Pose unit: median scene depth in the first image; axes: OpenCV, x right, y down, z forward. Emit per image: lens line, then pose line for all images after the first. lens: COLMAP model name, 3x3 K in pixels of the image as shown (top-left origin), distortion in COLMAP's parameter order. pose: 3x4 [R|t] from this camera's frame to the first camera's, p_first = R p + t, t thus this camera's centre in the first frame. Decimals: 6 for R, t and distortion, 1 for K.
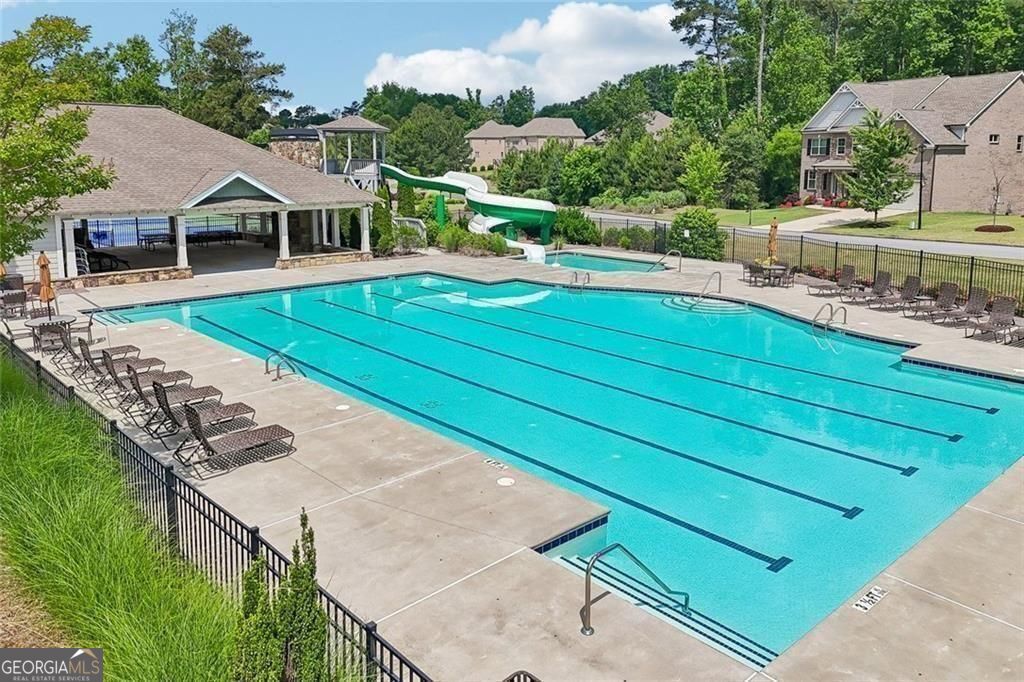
lens RADIAL K [[754.4, 0, 515.7], [0, 754.4, 320.8], [0, 0, 1]] dist [0.074552, -0.074476]
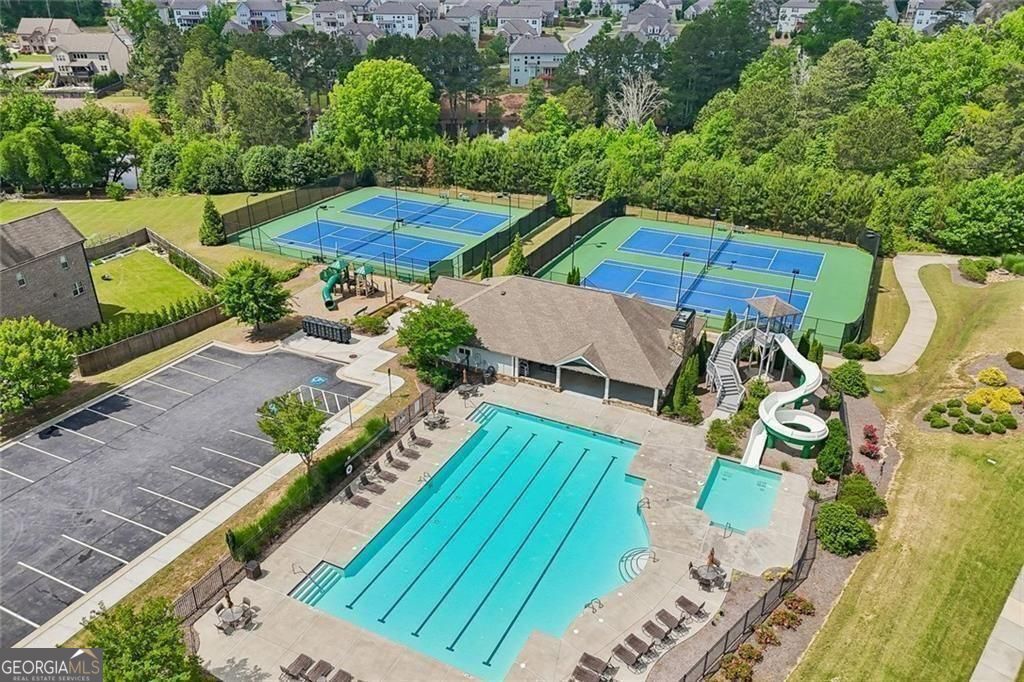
lens RADIAL K [[754.4, 0, 515.7], [0, 754.4, 320.8], [0, 0, 1]] dist [0.074552, -0.074476]
pose [[0.364009, 0.391035, -0.845334, 1.133640], [-0.201732, 0.919155, 0.338316, -0.855132], [0.909286, 0.047381, 0.413465, 0.010847]]
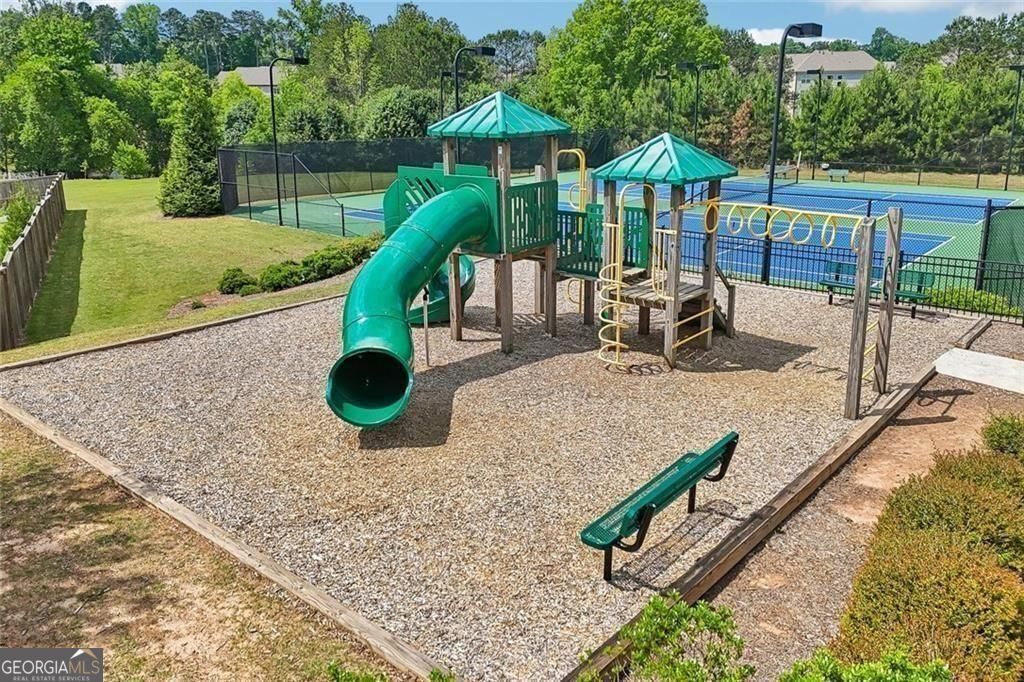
lens RADIAL K [[754.4, 0, 515.7], [0, 754.4, 320.8], [0, 0, 1]] dist [0.074552, -0.074476]
pose [[0.110979, 0.271310, -0.956073, -0.878628], [-0.194250, 0.949382, 0.246863, -0.069074], [0.974654, 0.158321, 0.158064, 0.470085]]
